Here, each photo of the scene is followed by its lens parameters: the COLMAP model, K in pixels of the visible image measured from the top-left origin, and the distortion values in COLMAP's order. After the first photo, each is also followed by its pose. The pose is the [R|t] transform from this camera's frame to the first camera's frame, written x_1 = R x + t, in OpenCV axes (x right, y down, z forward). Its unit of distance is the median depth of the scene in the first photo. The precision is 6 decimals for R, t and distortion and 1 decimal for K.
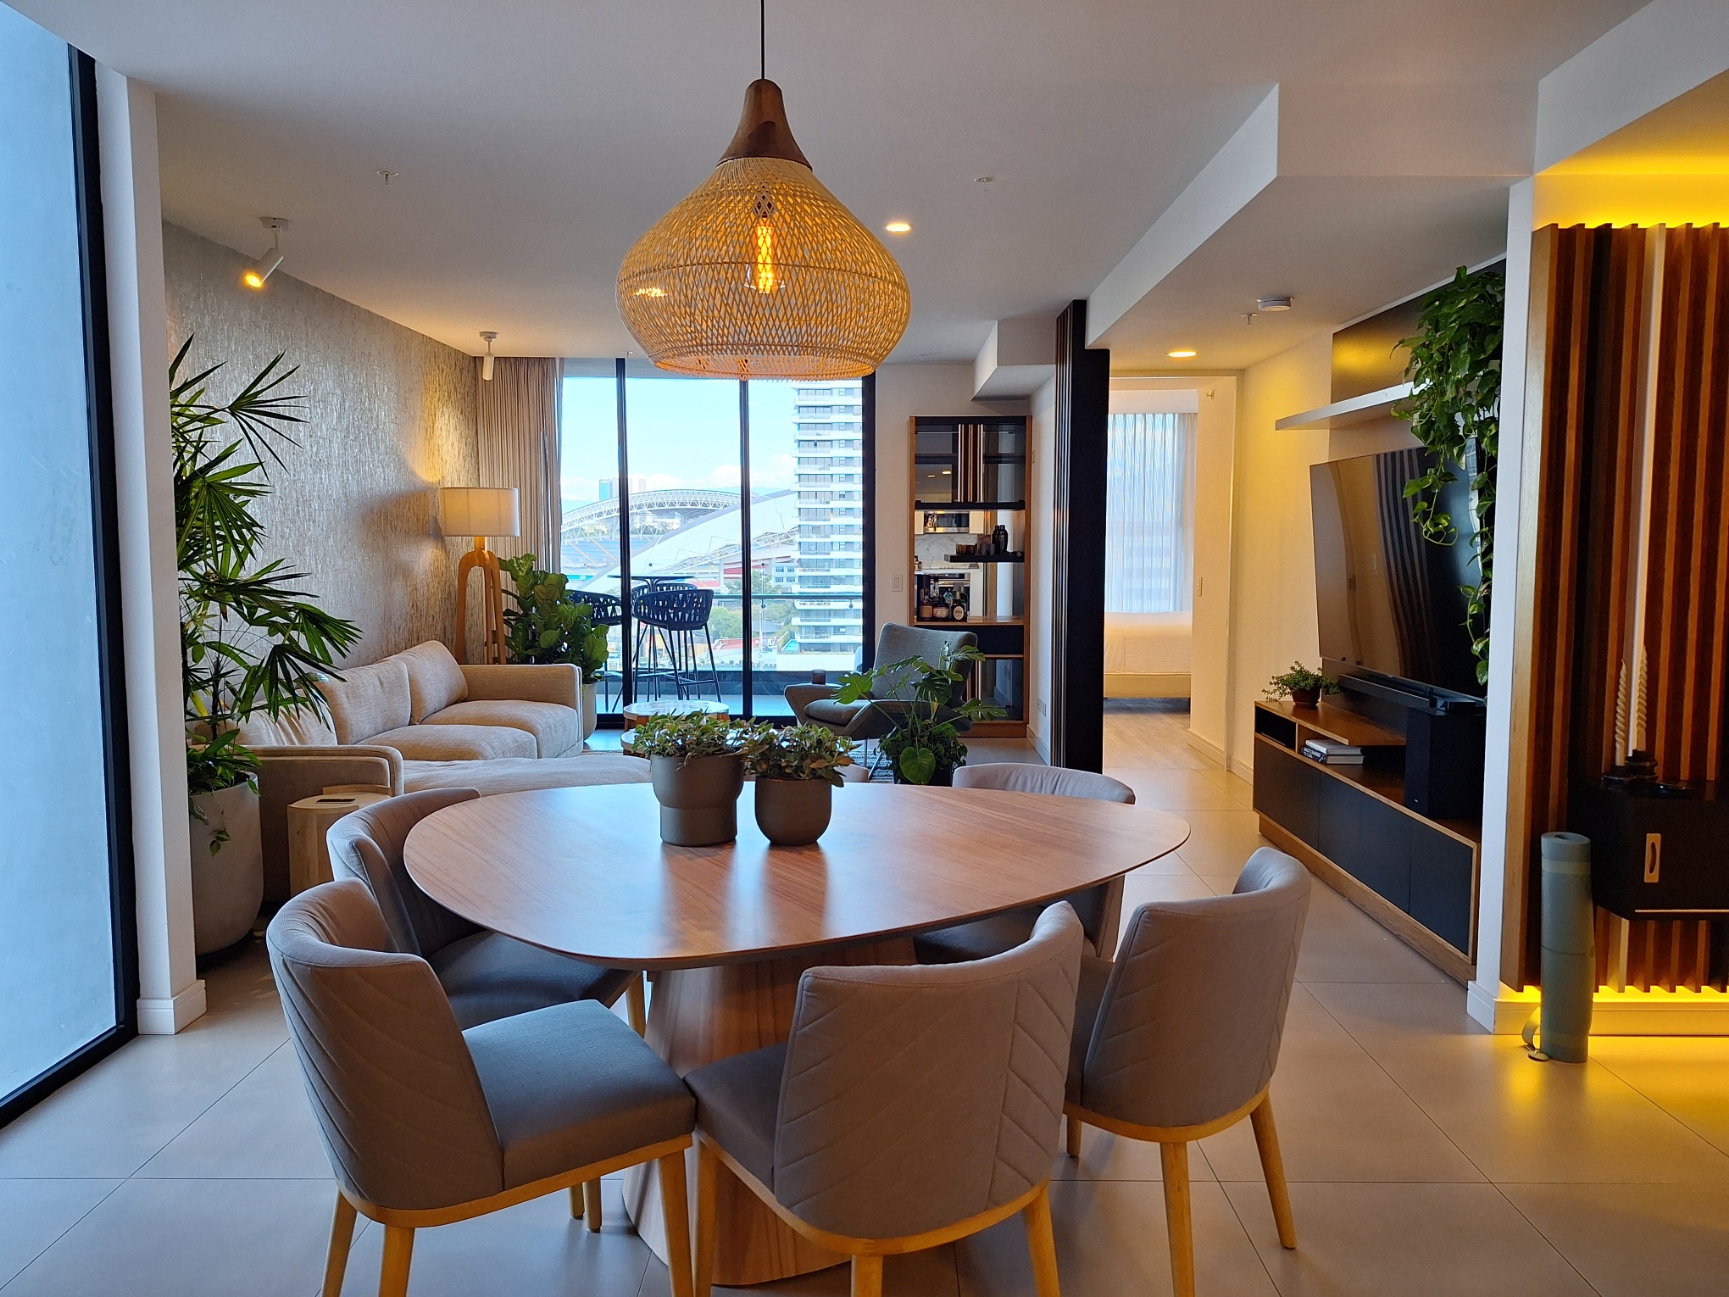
lens RADIAL K [[1183.5, 0, 867.0], [0, 1183.5, 640.5], [0, 0, 1]] dist [0.064602, -0.057714]
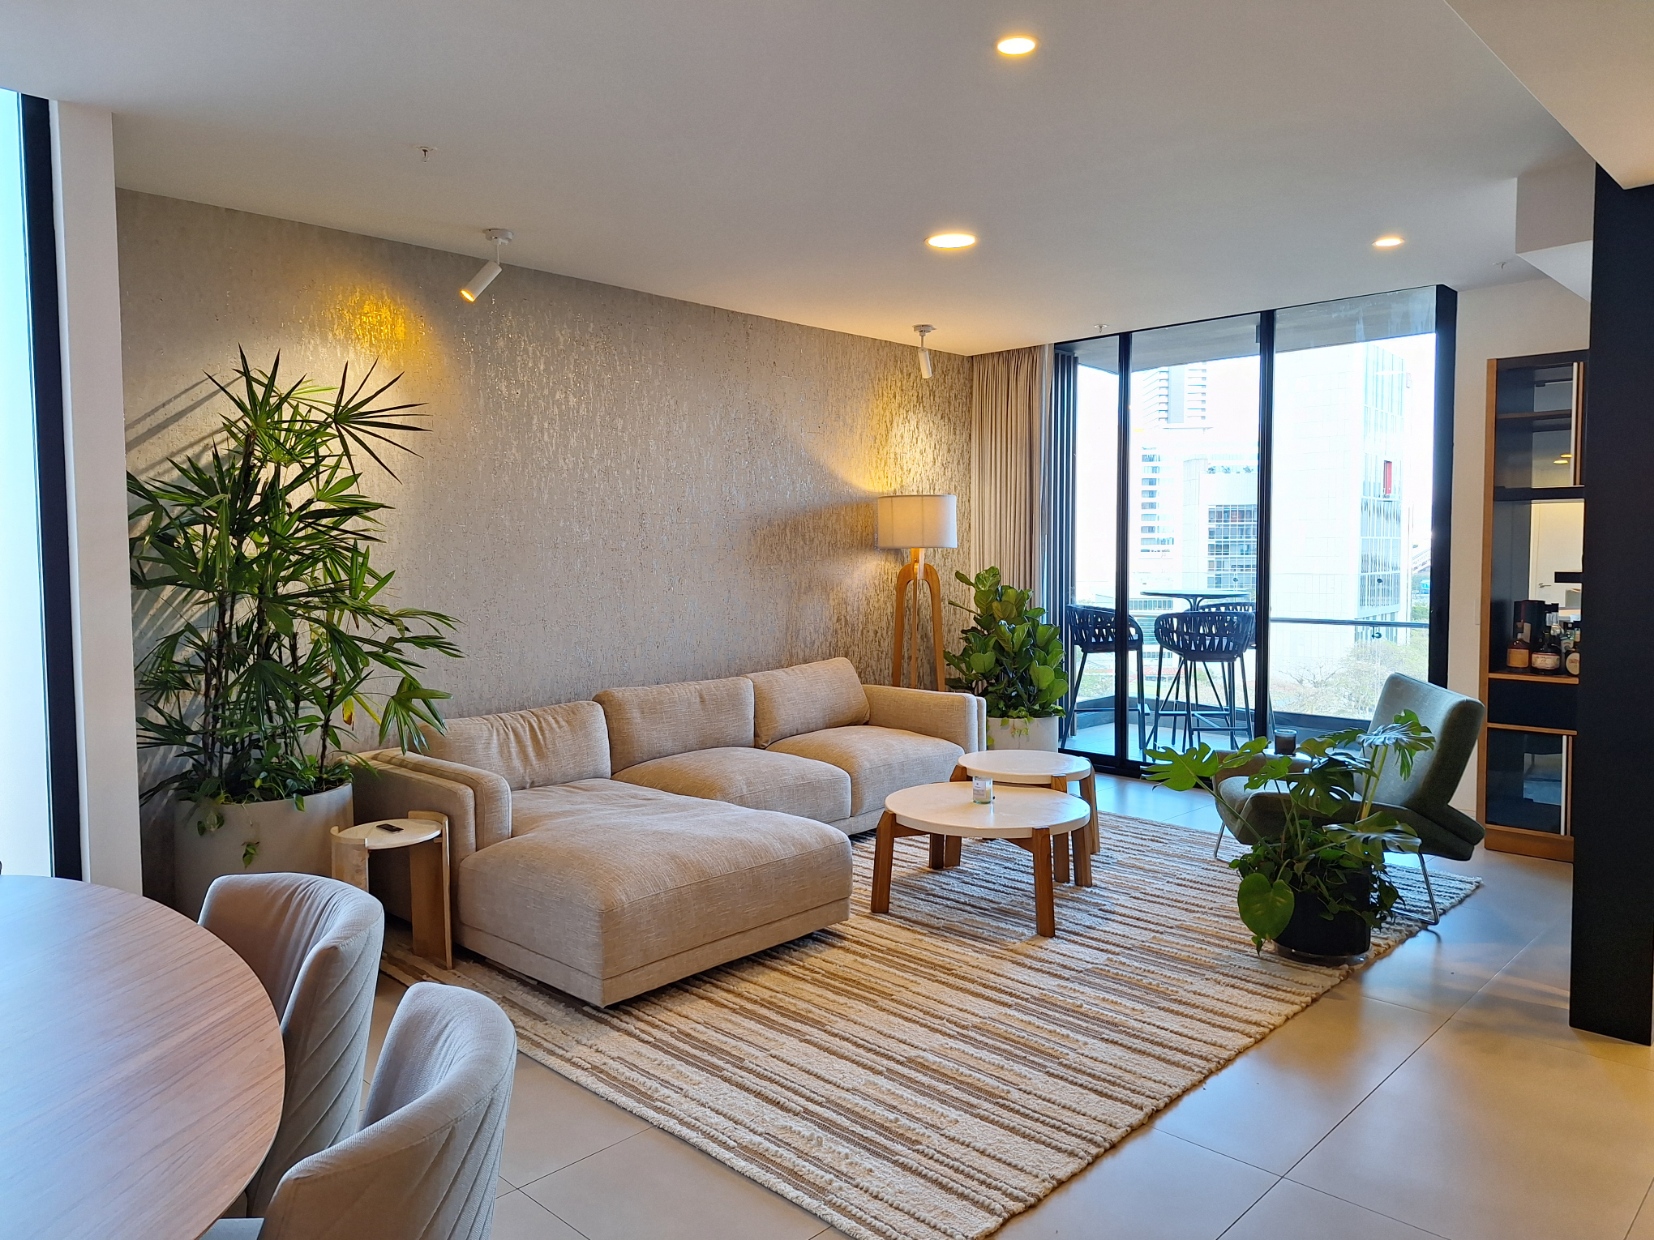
lens RADIAL K [[1132.2, 0, 829.8], [0, 1132.2, 614.9], [0, 0, 1]] dist [0.064602, -0.057714]
pose [[0.717723, 0.034780, -0.695460, 0.236948], [-0.054546, 0.998491, -0.006356, -0.026149], [0.694189, 0.042496, 0.718537, 0.322558]]
